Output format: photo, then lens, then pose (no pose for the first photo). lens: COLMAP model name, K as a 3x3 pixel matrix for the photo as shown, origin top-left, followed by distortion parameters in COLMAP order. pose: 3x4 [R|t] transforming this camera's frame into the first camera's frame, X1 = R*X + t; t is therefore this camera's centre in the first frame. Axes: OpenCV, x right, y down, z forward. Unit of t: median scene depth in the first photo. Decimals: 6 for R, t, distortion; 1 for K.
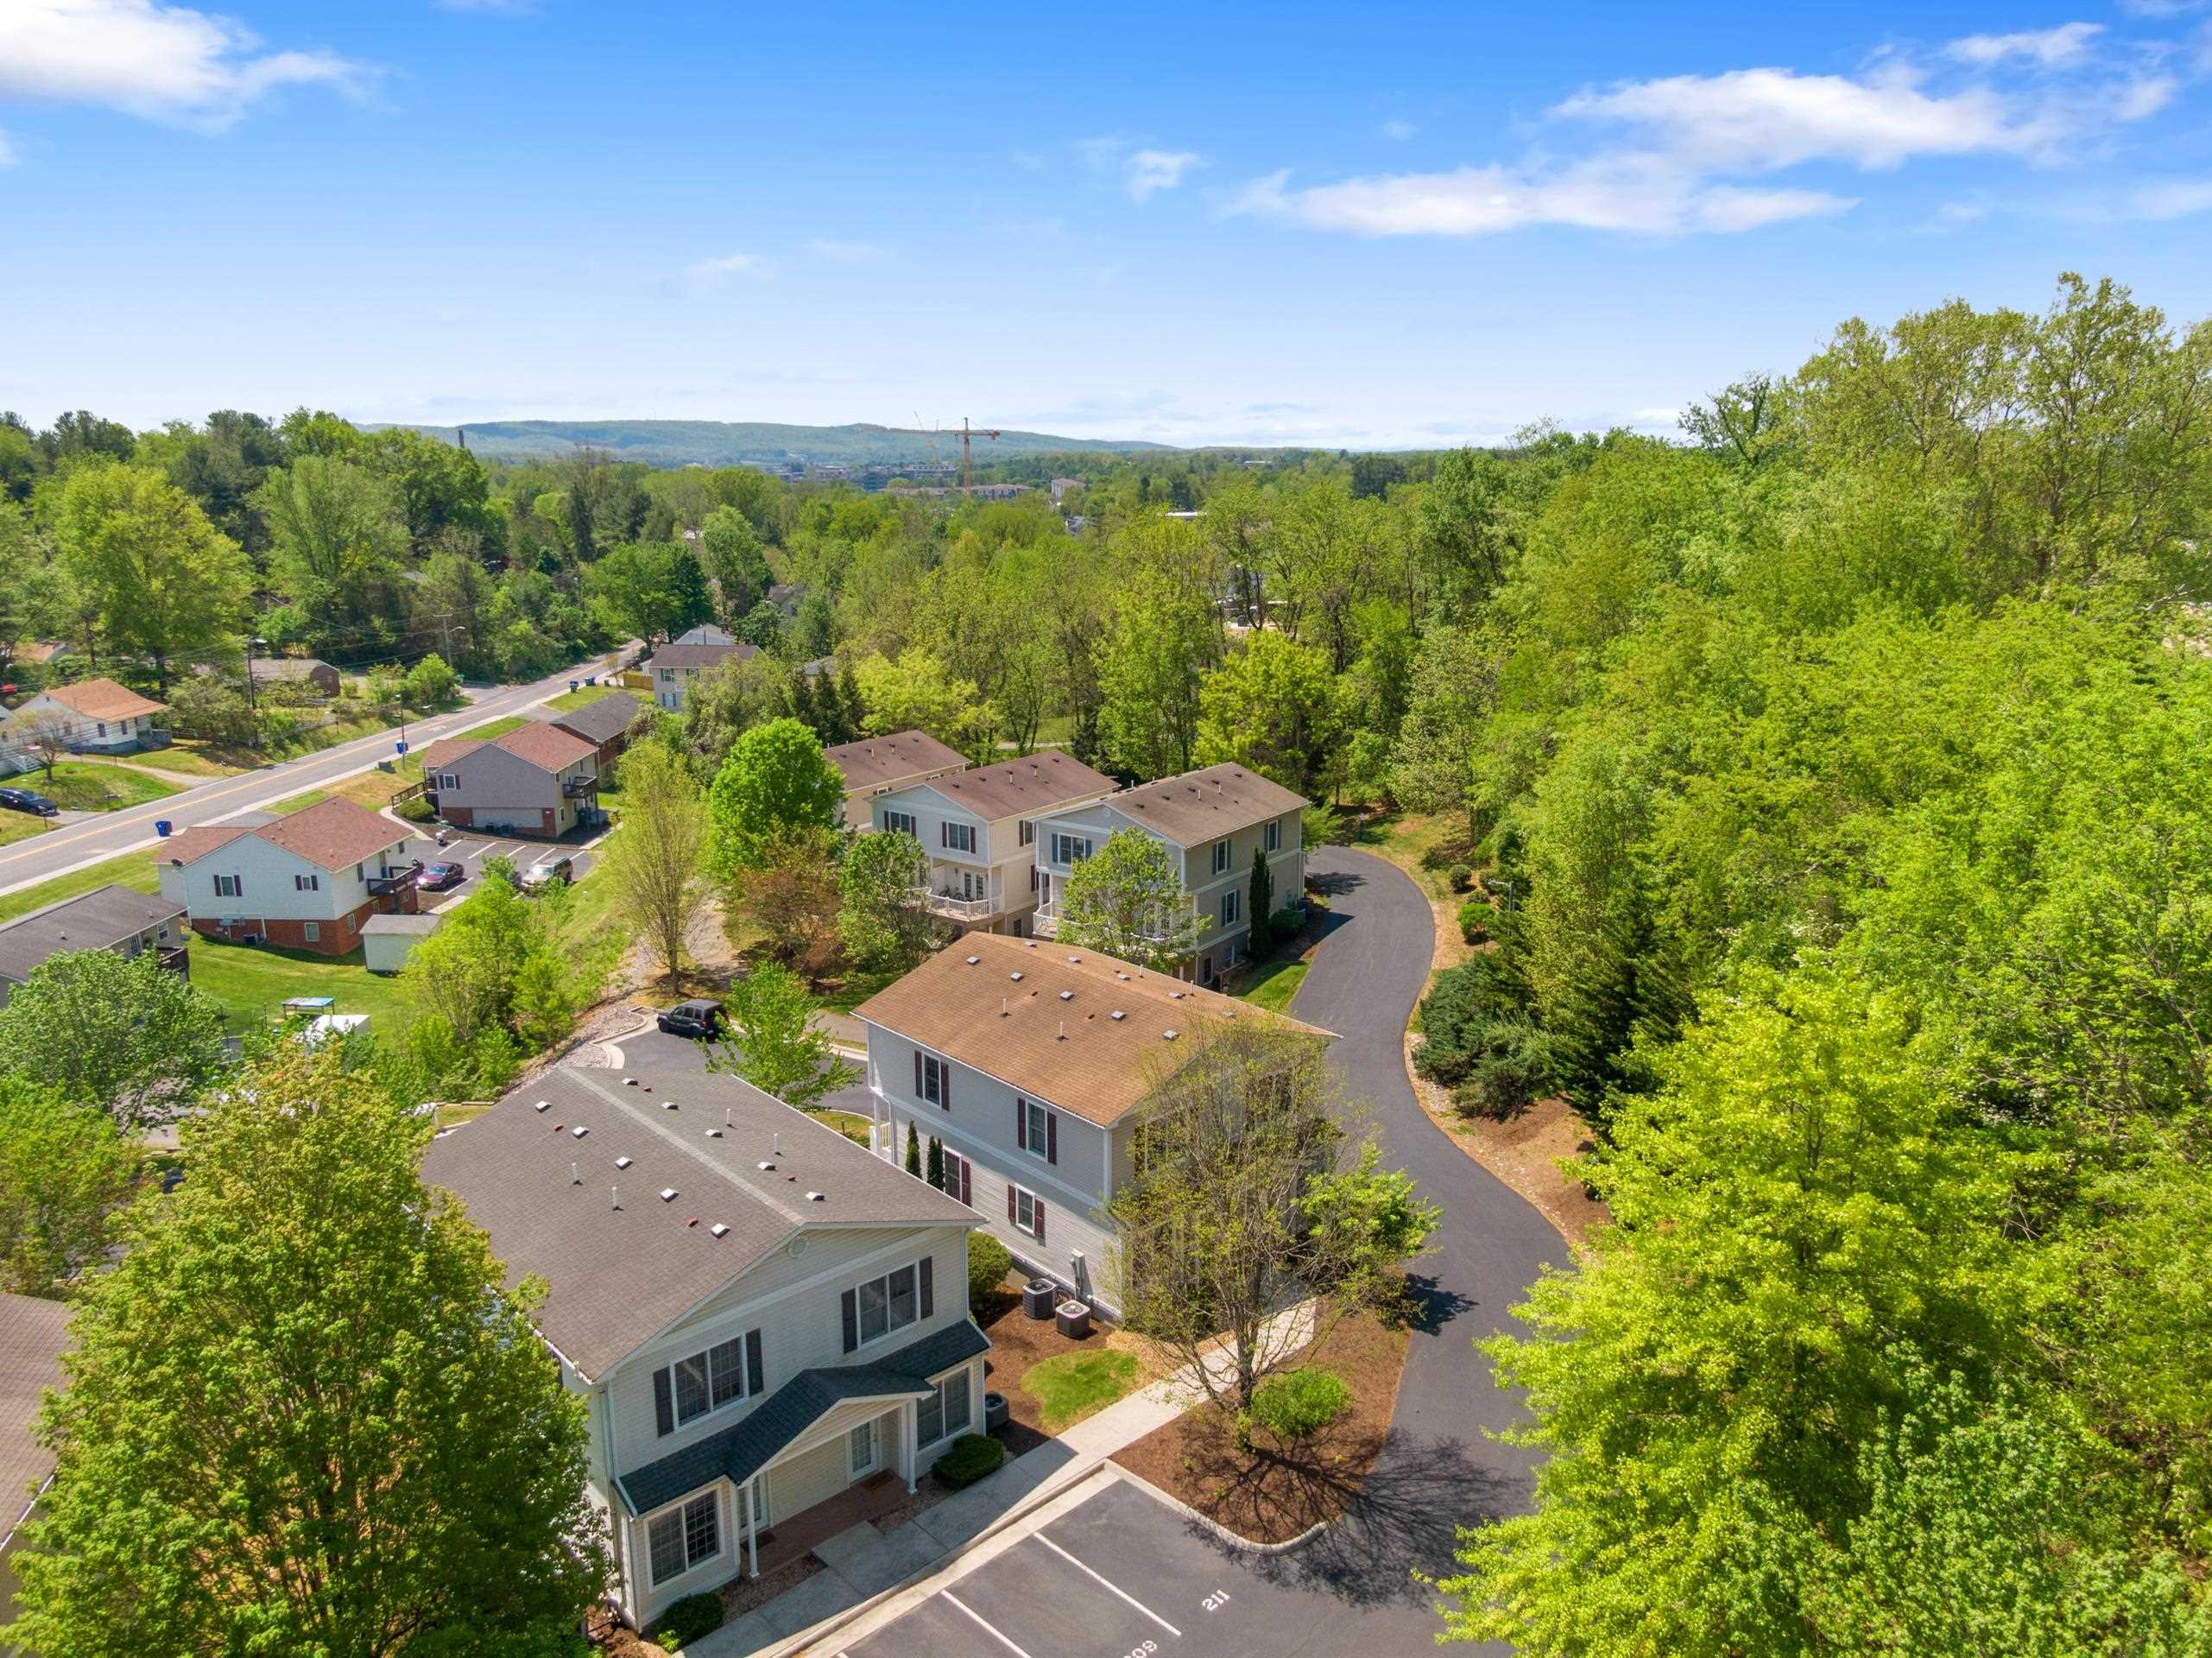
lens RADIAL K [[1572.8, 0, 1103.1], [0, 1572.8, 838.4], [0, 0, 1]] dist [0.077607, -0.165097]
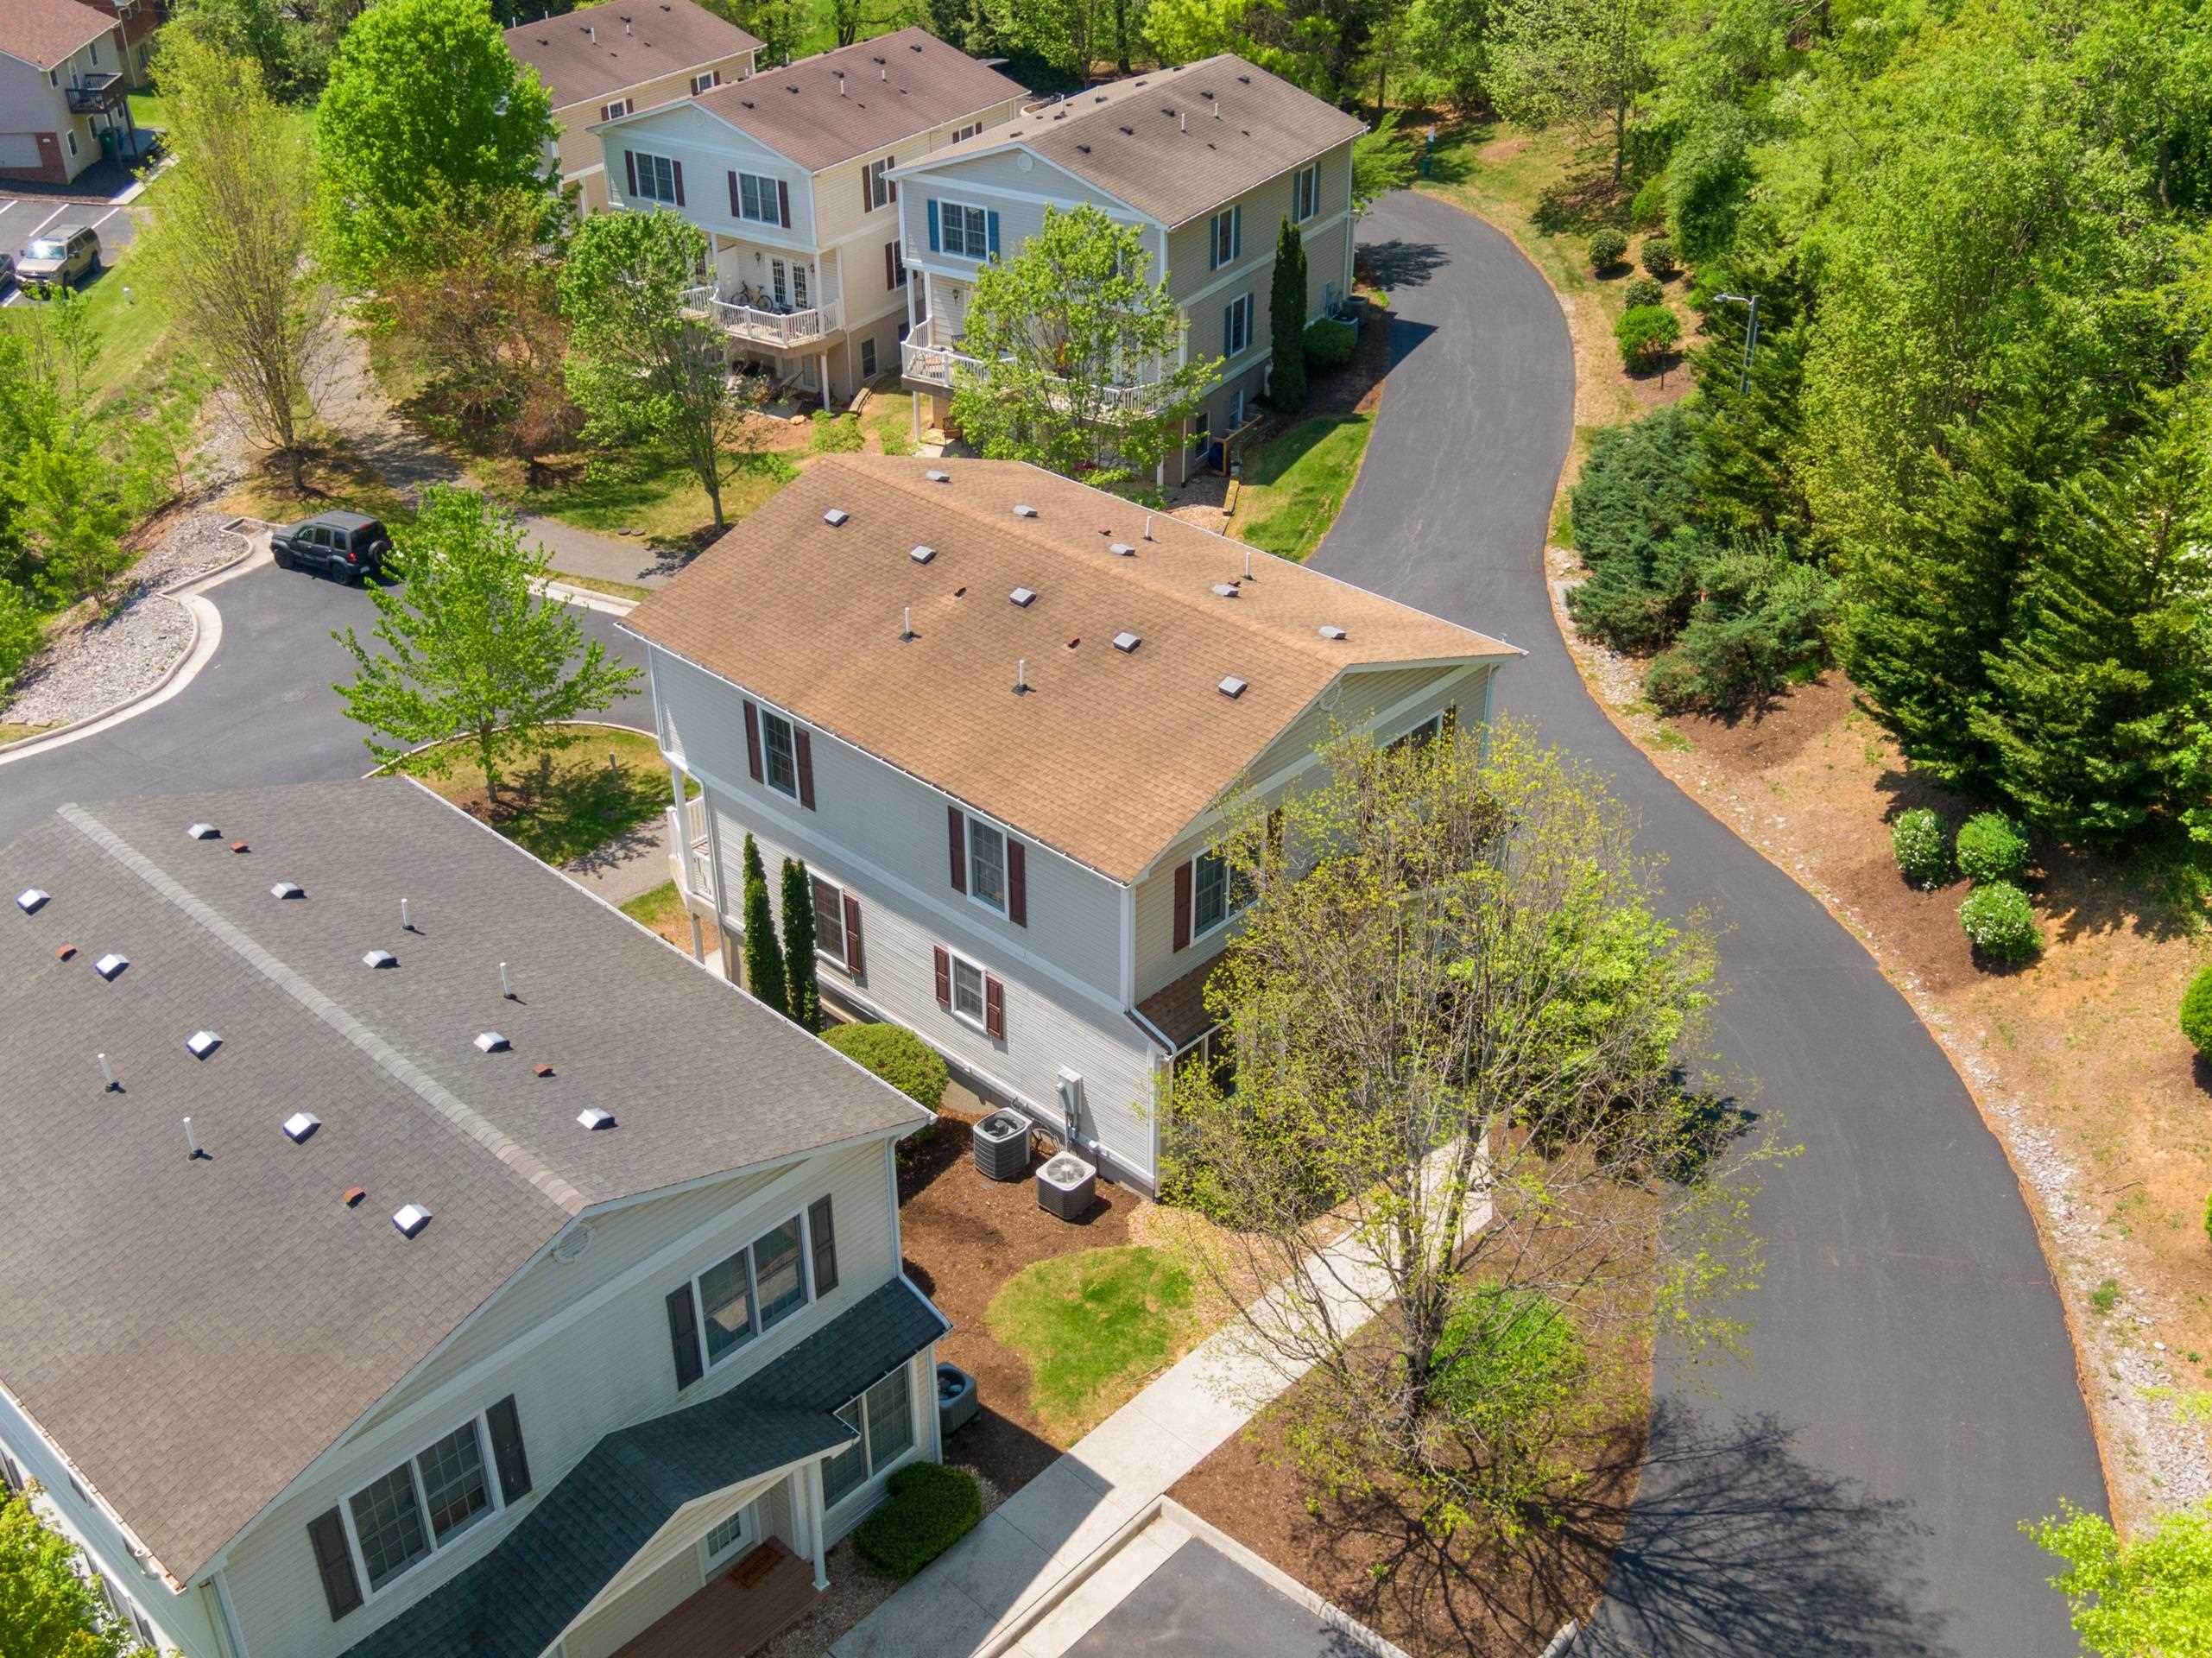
lens RADIAL K [[2234.1, 0, 1103.7], [0, 2234.1, 839.5], [0, 0, 1]] dist [0.043518, -0.076951]
pose [[0.997437, -0.039975, 0.059348, -0.027463], [0.019552, 0.950093, 0.311353, -0.036291], [-0.068832, -0.309395, 0.948439, 0.156640]]
